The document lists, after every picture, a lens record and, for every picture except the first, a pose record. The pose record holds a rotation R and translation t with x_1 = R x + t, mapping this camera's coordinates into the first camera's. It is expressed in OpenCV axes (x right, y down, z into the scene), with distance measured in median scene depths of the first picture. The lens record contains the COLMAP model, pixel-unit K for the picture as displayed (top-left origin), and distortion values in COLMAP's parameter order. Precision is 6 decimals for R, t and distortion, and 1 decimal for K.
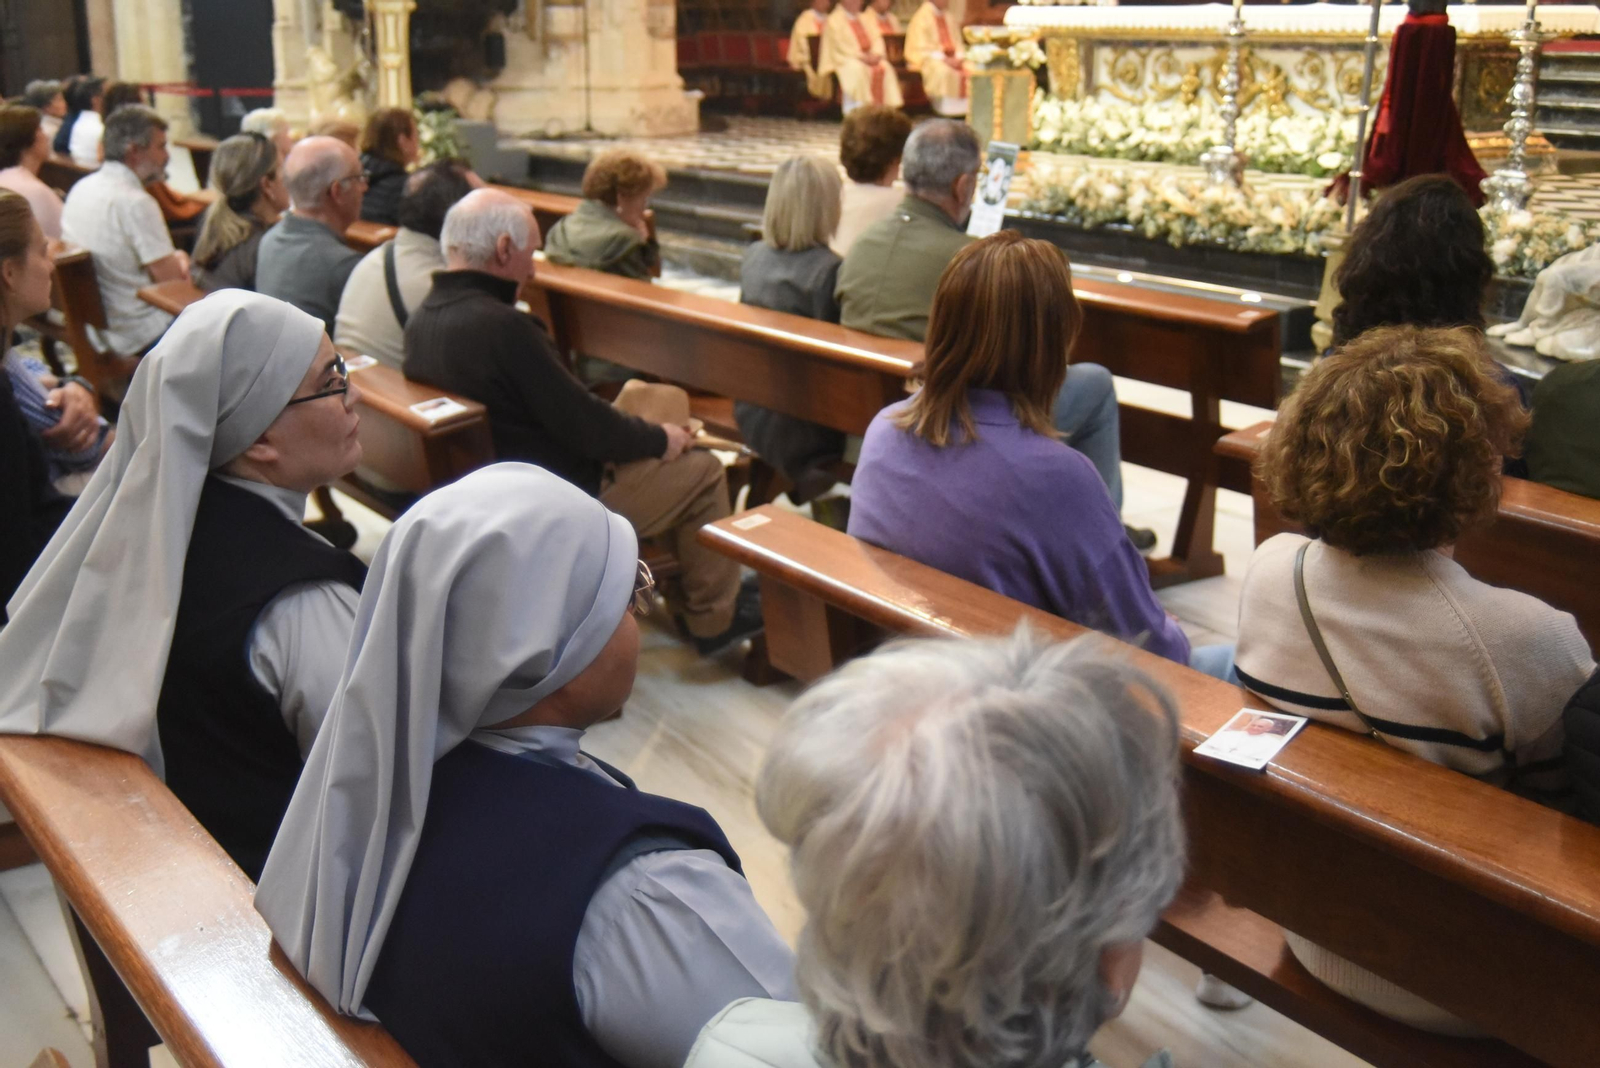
lens RADIAL K [[1993.2, 0, 800.0], [0, 1993.2, 534.0], [0, 0, 1]] dist [-0.001615, 0.009667]
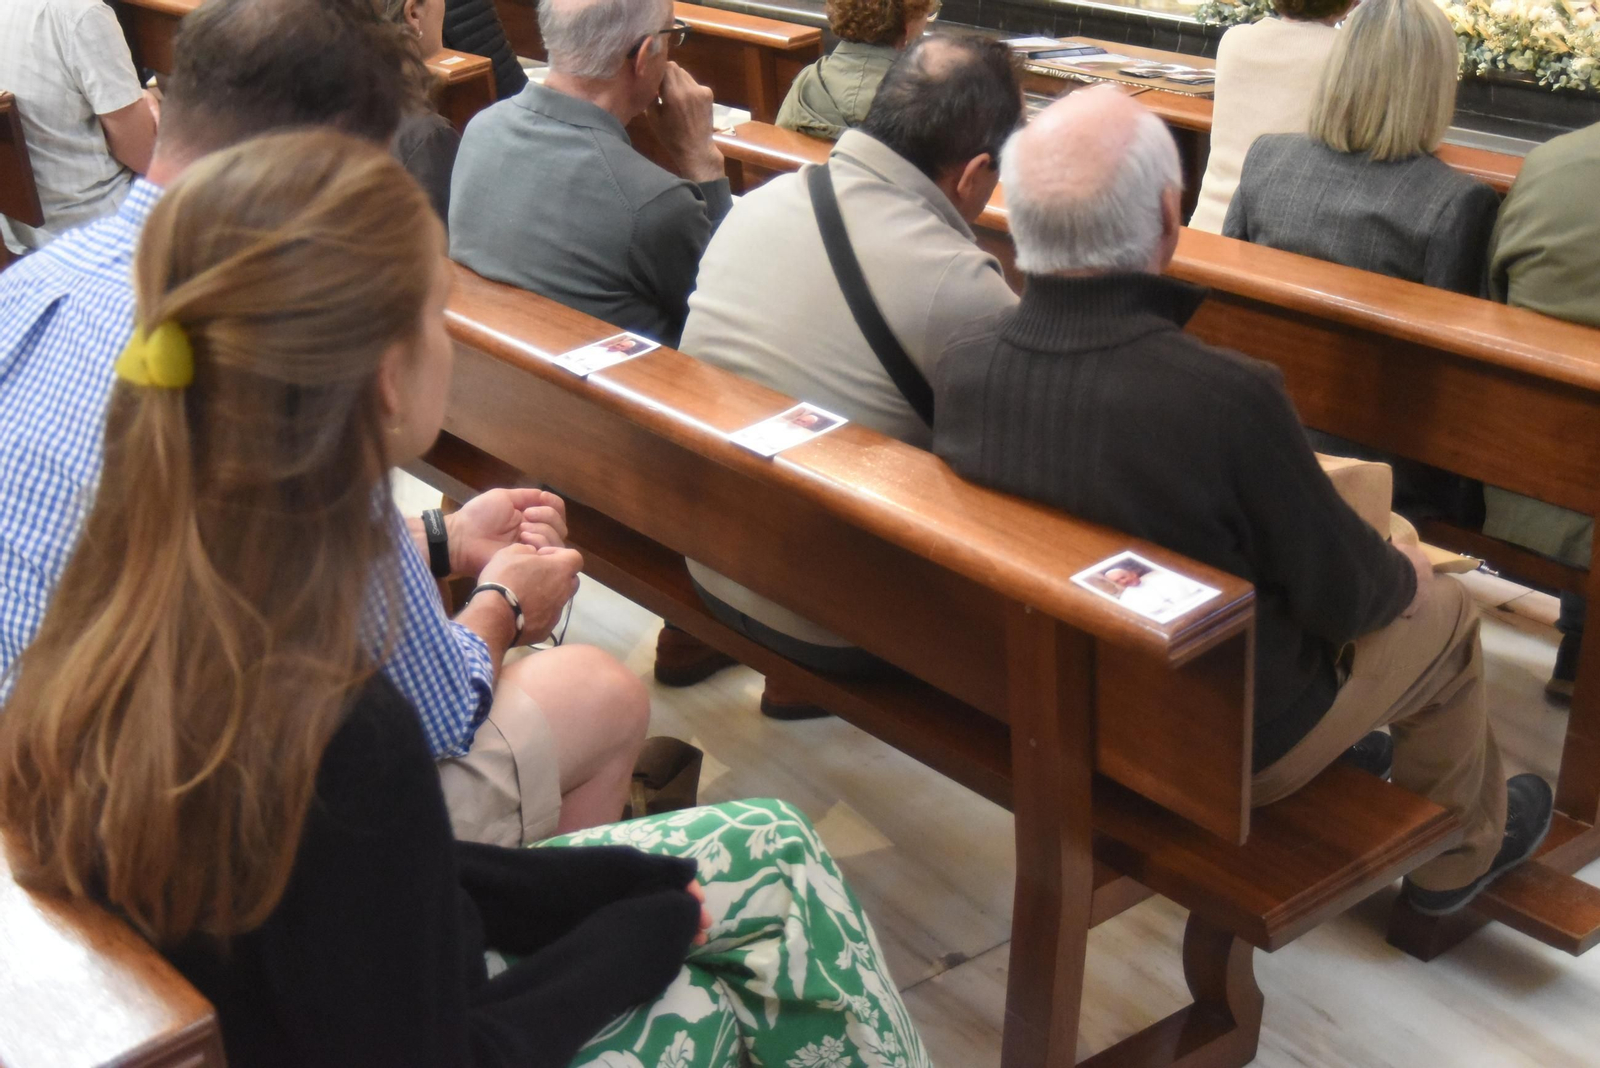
lens RADIAL K [[2153.7, 0, 800.0], [0, 2153.7, 534.0], [0, 0, 1]] dist [0.254011, -0.730693]
pose [[0.993882, 0.004563, 0.110349, -0.092710], [-0.015427, 0.995086, 0.097808, -0.036325], [-0.109360, -0.098912, 0.989069, 0.146179]]
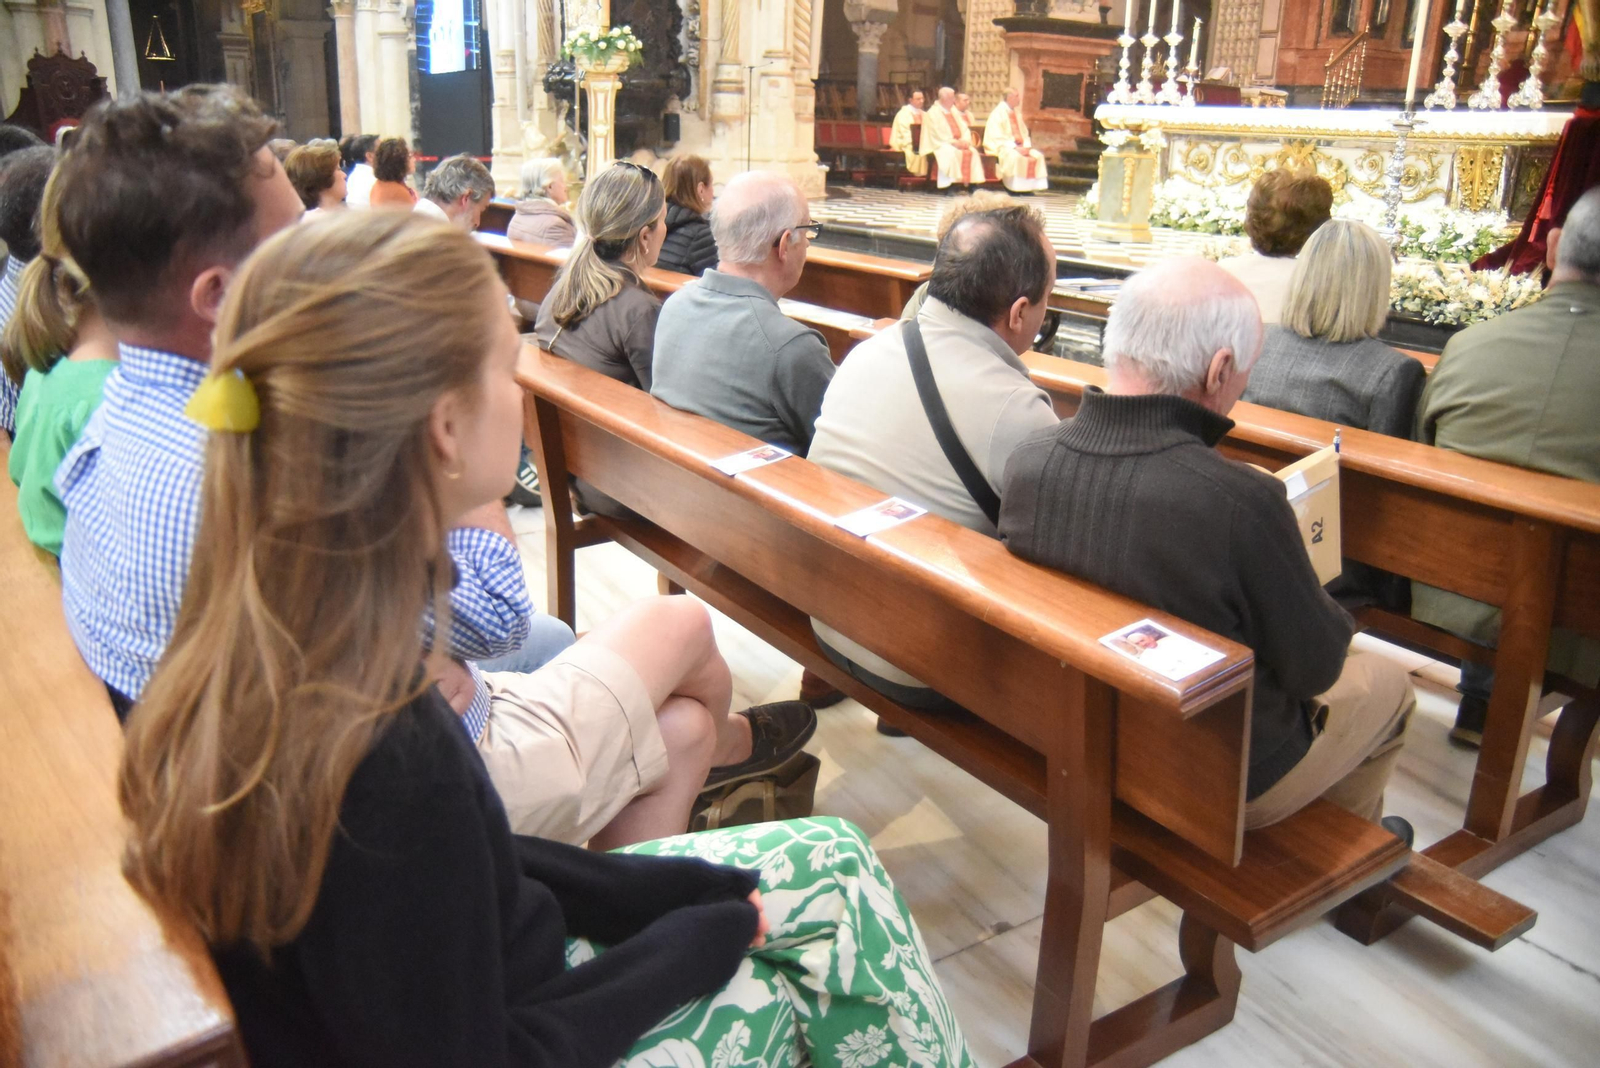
lens RADIAL K [[1320.9, 0, 778.8], [0, 1320.9, 538.5], [0, 0, 1]] dist [-0.037252, 0.002402]
pose [[0.999218, 0.038301, -0.009839, -0.083084], [-0.037749, 0.997974, 0.051213, -0.031867], [0.011780, -0.050802, 0.998639, 0.183458]]
